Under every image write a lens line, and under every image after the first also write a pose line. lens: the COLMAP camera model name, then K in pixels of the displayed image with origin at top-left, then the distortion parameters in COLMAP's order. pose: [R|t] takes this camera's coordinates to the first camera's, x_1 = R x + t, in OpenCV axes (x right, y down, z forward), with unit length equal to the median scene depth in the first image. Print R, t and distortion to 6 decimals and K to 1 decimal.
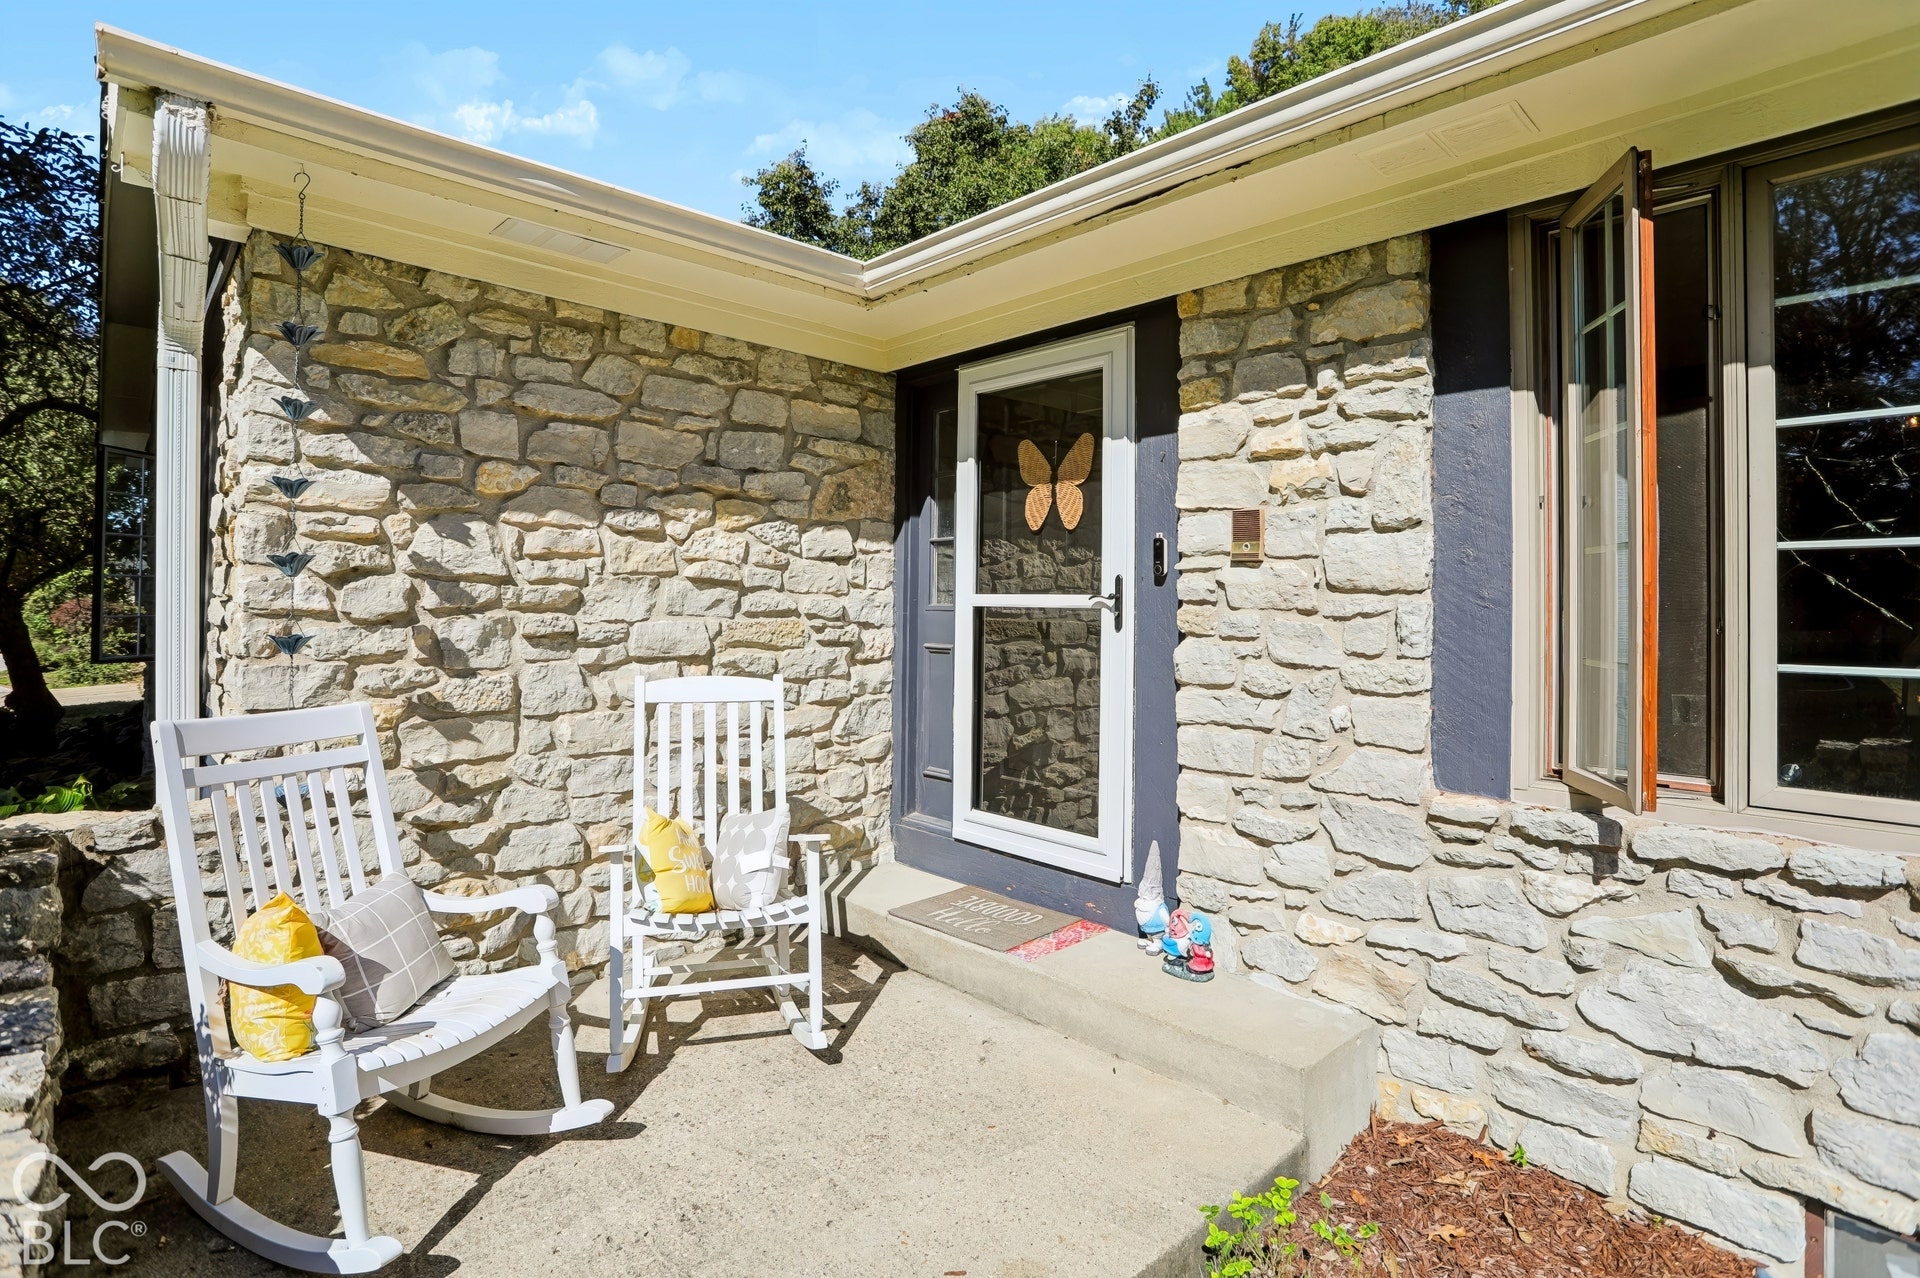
lens RADIAL K [[940.7, 0, 965.6], [0, 940.7, 611.1], [0, 0, 1]] dist [-0.081298, 0.044381]
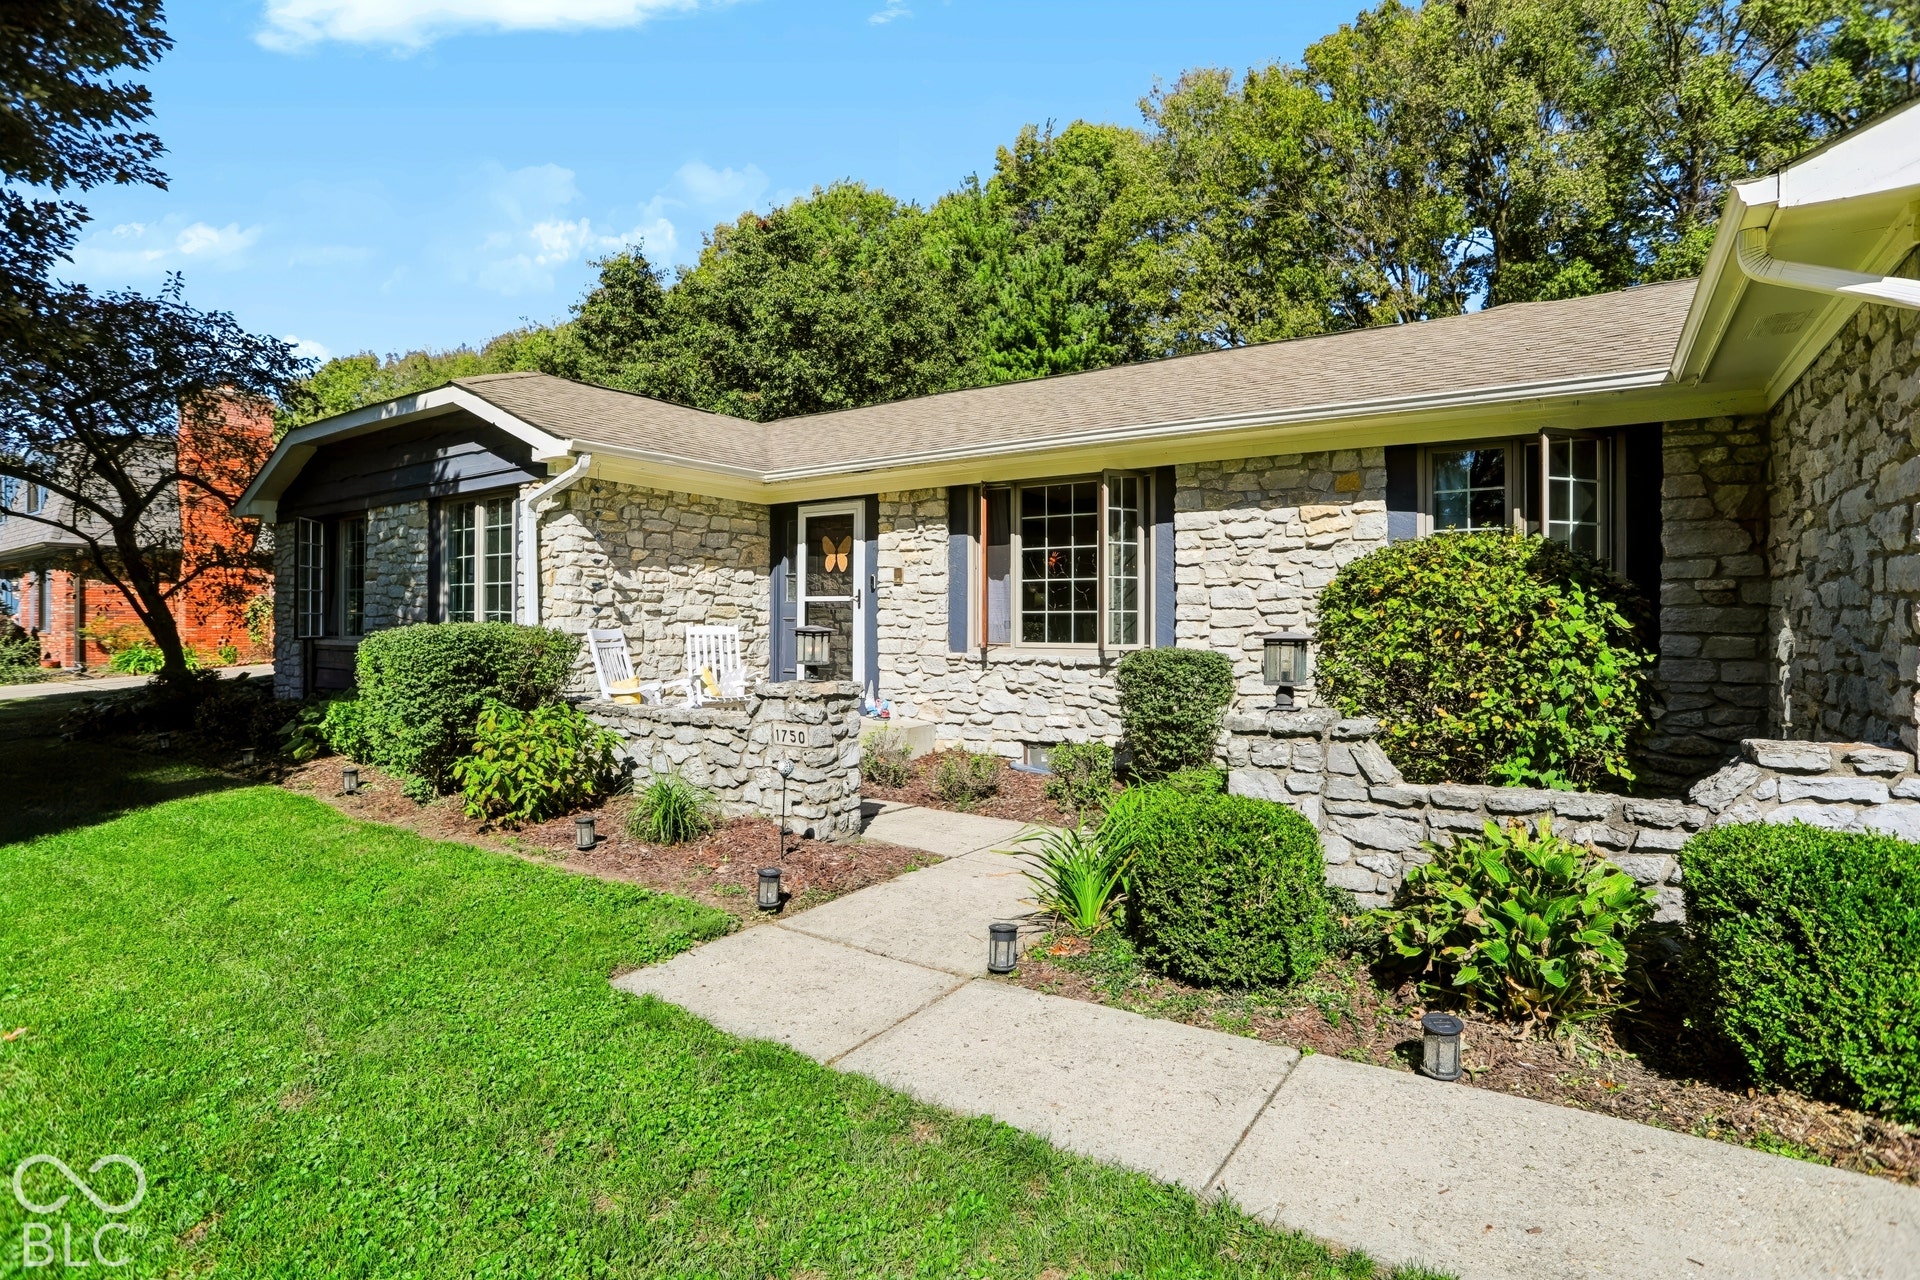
lens RADIAL K [[940.7, 0, 965.6], [0, 940.7, 612.1], [0, 0, 1]] dist [-0.081298, 0.044381]
pose [[0.976302, -0.005923, 0.216331, -0.142234], [0.009099, 0.999865, -0.013690, 0.075887], [-0.216221, 0.015334, 0.976224, -1.907602]]
